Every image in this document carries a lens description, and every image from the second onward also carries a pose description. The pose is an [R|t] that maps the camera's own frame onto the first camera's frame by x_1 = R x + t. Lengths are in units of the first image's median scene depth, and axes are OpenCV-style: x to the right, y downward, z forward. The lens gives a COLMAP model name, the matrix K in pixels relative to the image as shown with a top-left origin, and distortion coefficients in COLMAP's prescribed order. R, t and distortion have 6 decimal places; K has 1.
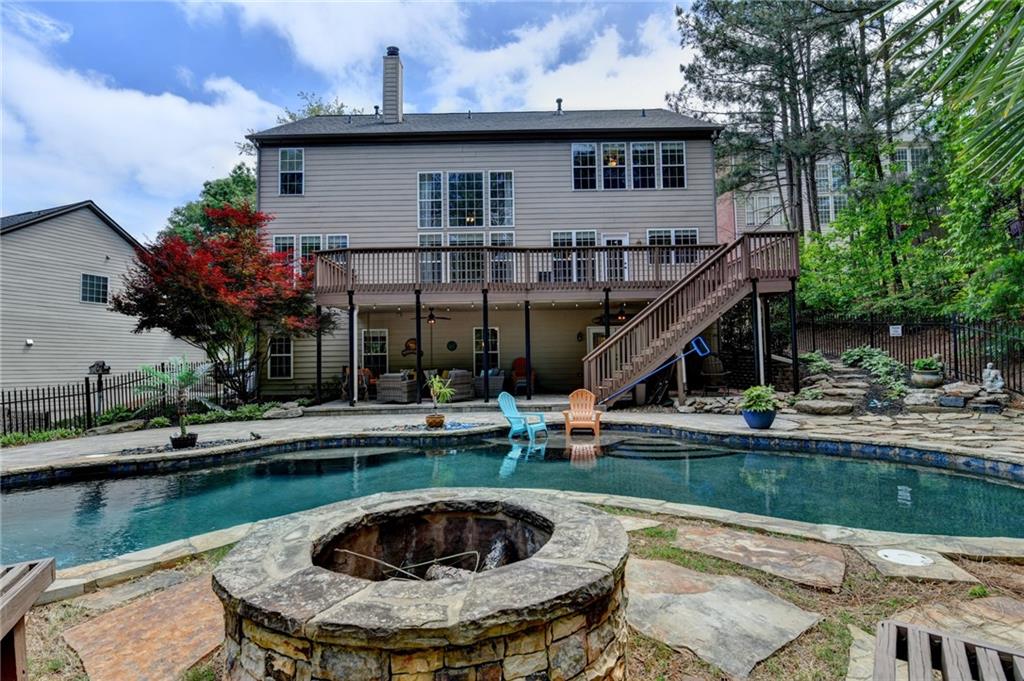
lens RADIAL K [[500.1, 0, 511.2], [0, 500.1, 341.5], [0, 0, 1]] dist [-0.010756, -0.001711]
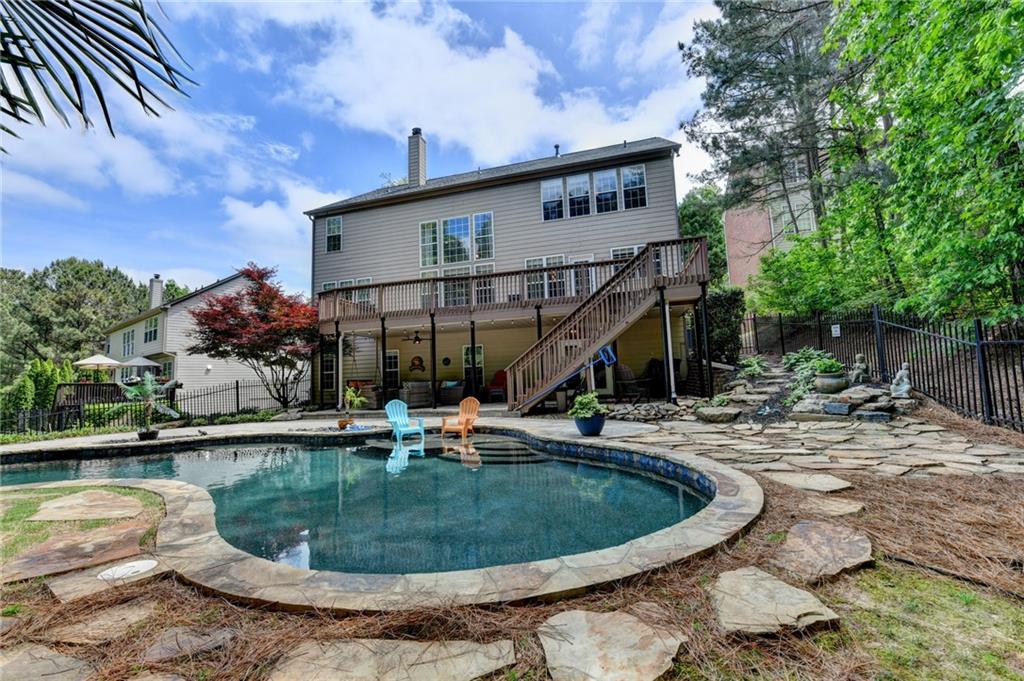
lens RADIAL K [[418.3, 0, 512.3], [0, 418.3, 341.0], [0, 0, 1]] dist [-0.019042, -0.000834]
pose [[0.959015, -0.044510, -0.279839, 0.401298], [0.033662, 0.998488, -0.043456, 0.010447], [0.281350, 0.032255, 0.959063, 0.096974]]
